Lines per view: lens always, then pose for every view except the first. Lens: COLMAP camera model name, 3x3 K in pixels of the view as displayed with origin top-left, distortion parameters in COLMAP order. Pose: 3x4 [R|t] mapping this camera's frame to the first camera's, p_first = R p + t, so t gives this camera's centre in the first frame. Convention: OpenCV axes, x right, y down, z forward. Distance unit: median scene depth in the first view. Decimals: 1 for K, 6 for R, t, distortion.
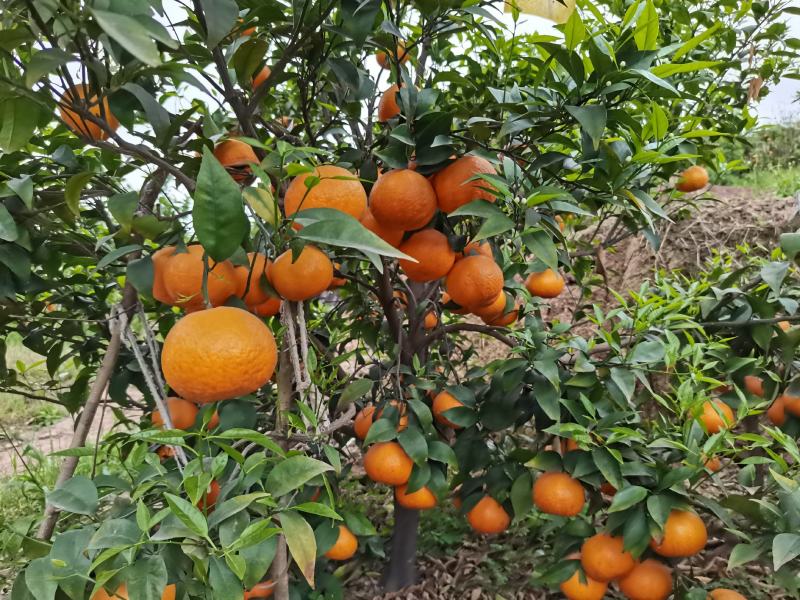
lens RADIAL K [[615.3, 0, 400.0], [0, 615.3, 300.0], [0, 0, 1]] dist [0.002661, 0.007002]
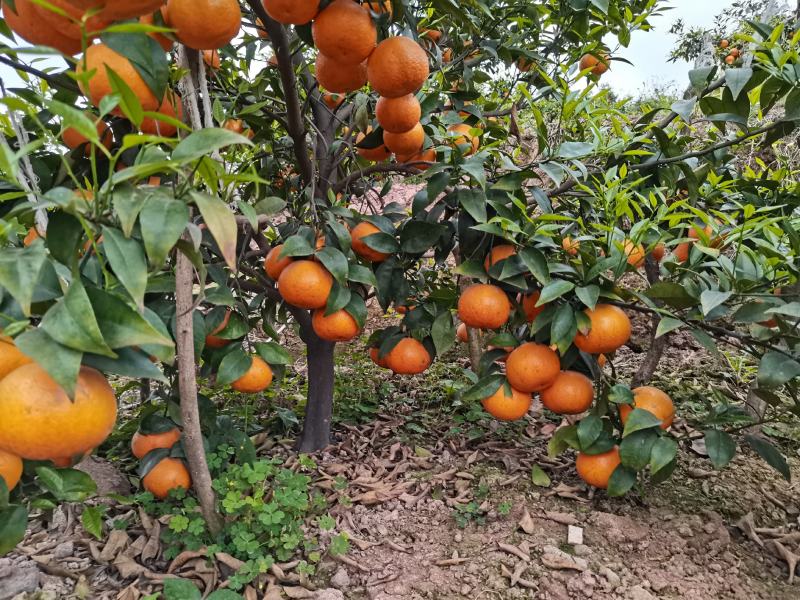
lens RADIAL K [[609.7, 0, 397.9], [0, 609.7, 289.0], [0, 0, 1]] dist [0.009154, 0.000463]
pose [[0.987068, -0.014129, 0.159678, -0.027374], [0.008595, 0.999340, 0.035295, 0.237803], [-0.160071, -0.033466, 0.986538, 0.071023]]
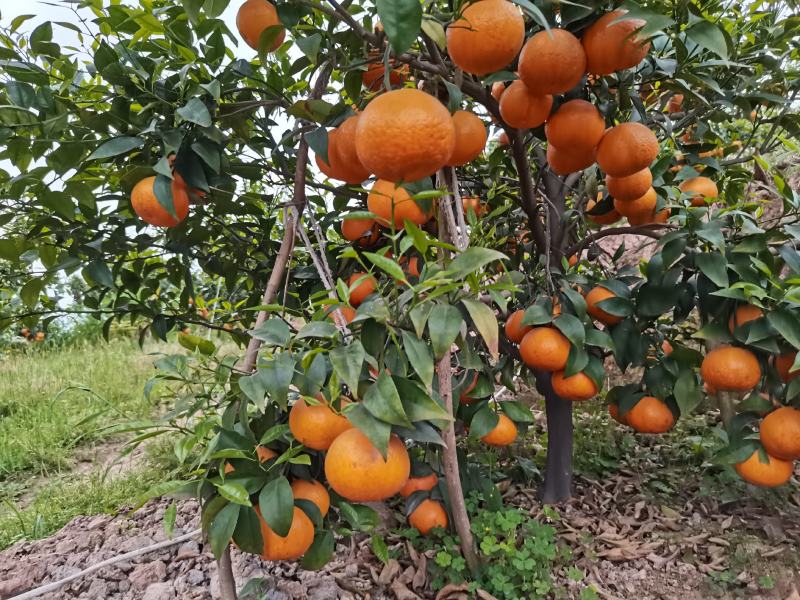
lens RADIAL K [[609.5, 0, 400.0], [0, 609.5, 300.0], [0, 0, 1]] dist [0.006424, 0.003919]
pose [[0.978217, -0.048248, -0.201899, -0.044833], [0.044591, 0.998749, -0.022628, 0.194010], [0.202739, 0.013132, 0.979145, -0.032757]]
